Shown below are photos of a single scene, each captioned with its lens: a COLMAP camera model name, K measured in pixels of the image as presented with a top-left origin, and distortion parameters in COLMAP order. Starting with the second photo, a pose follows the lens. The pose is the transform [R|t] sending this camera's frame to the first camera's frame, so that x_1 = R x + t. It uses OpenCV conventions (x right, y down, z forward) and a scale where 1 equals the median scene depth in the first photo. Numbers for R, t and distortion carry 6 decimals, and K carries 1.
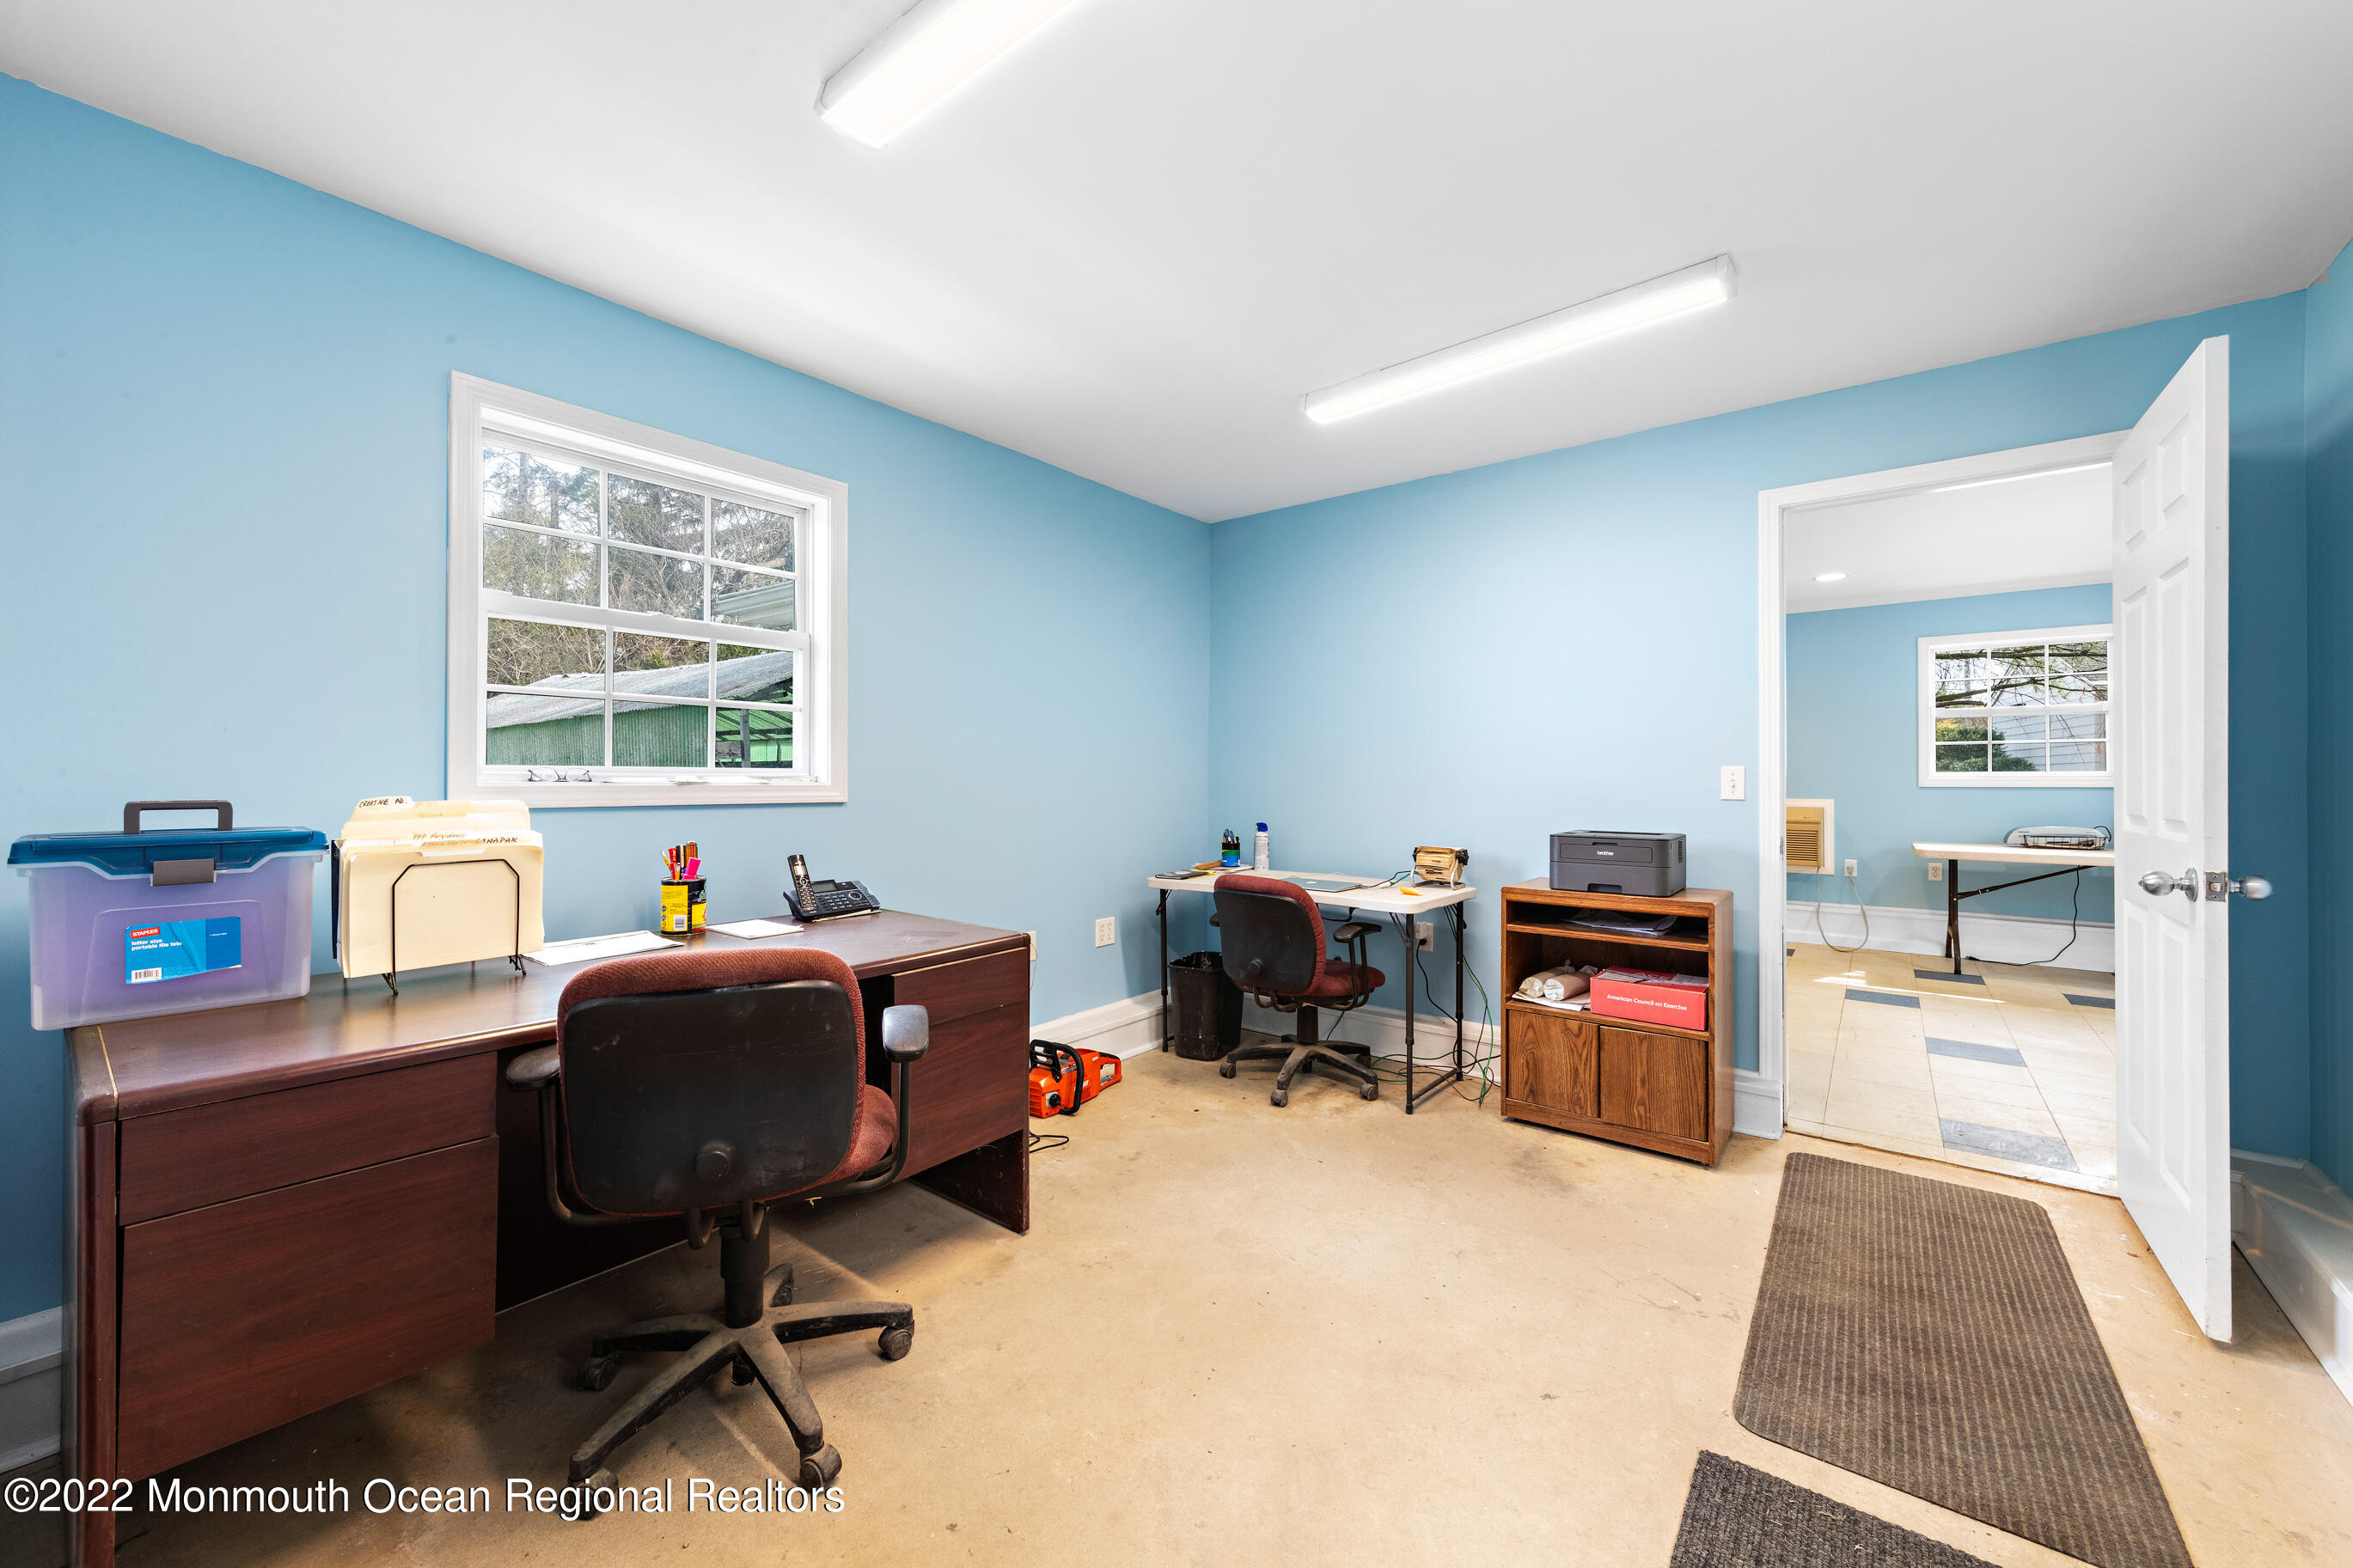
lens RADIAL K [[923.8, 0, 1177.2], [0, 923.8, 772.9], [0, 0, 1]] dist [0.000281, -0.000123]
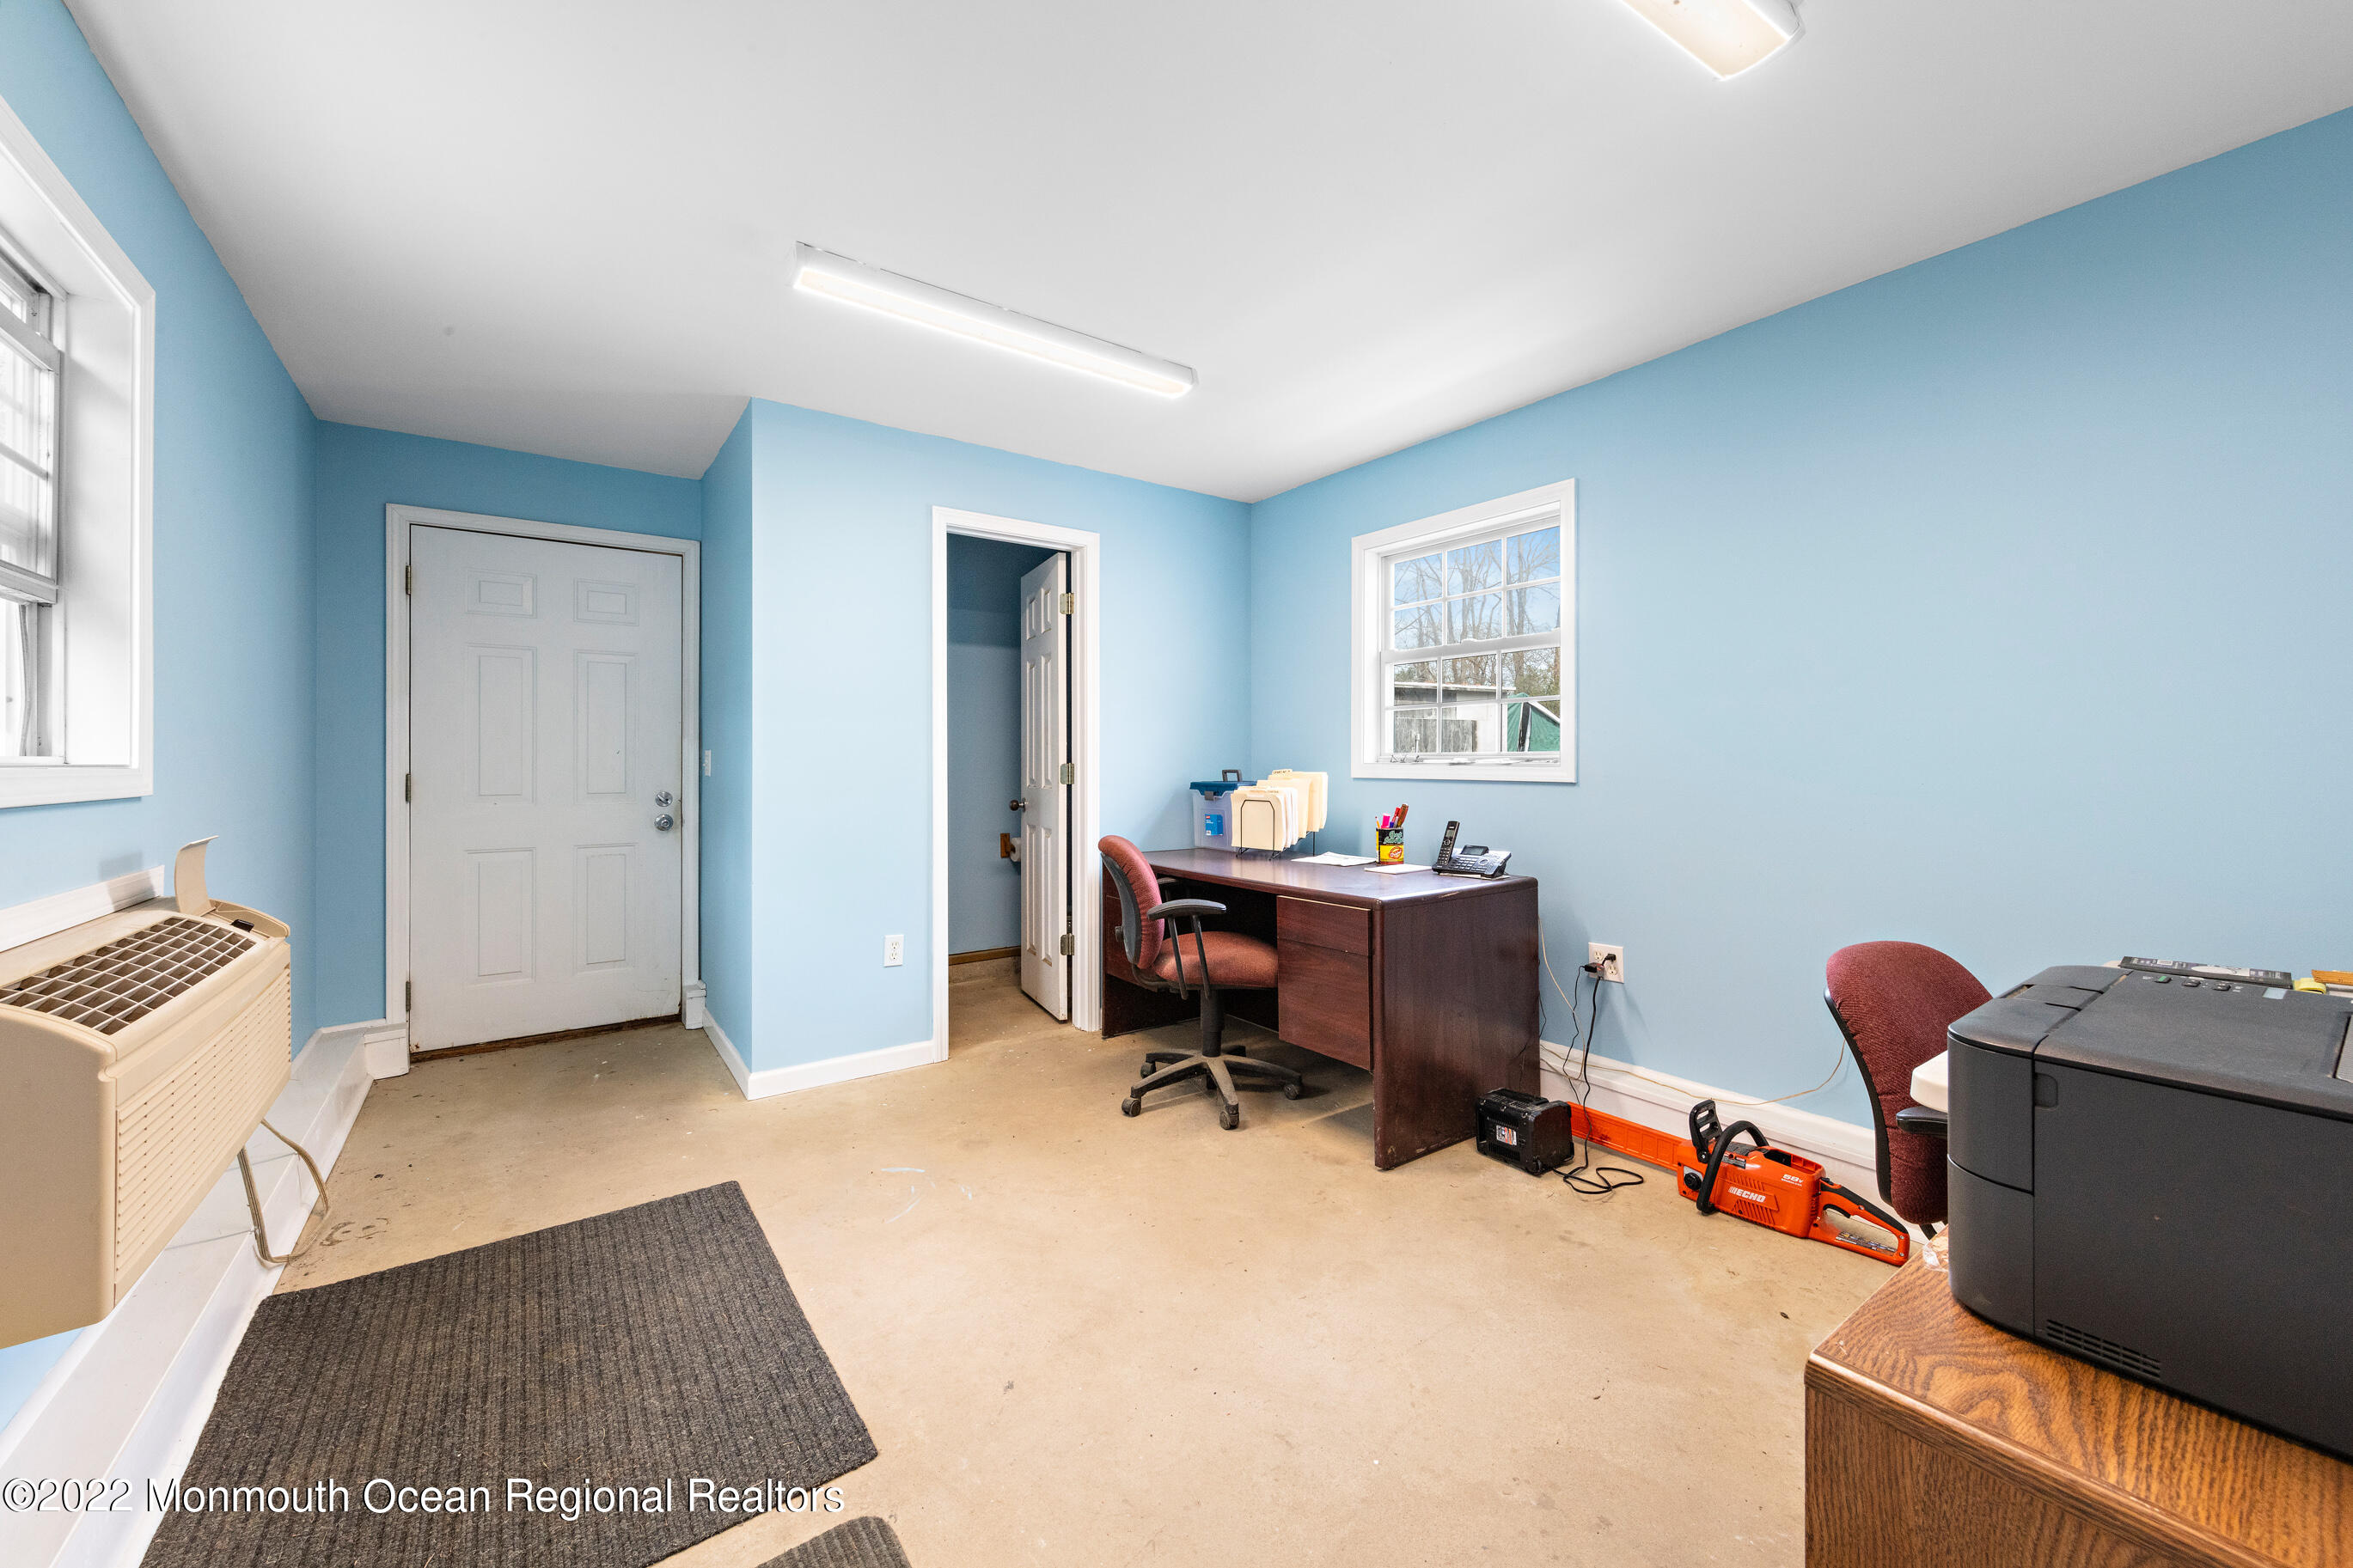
lens RADIAL K [[923.8, 0, 1177.2], [0, 923.8, 772.9], [0, 0, 1]] dist [0.000281, -0.000123]
pose [[-0.299883, 0.011947, -0.953901, 1.055528], [0.008597, 0.999915, 0.009820, 0.009814], [0.953937, -0.005256, -0.299960, 1.211574]]
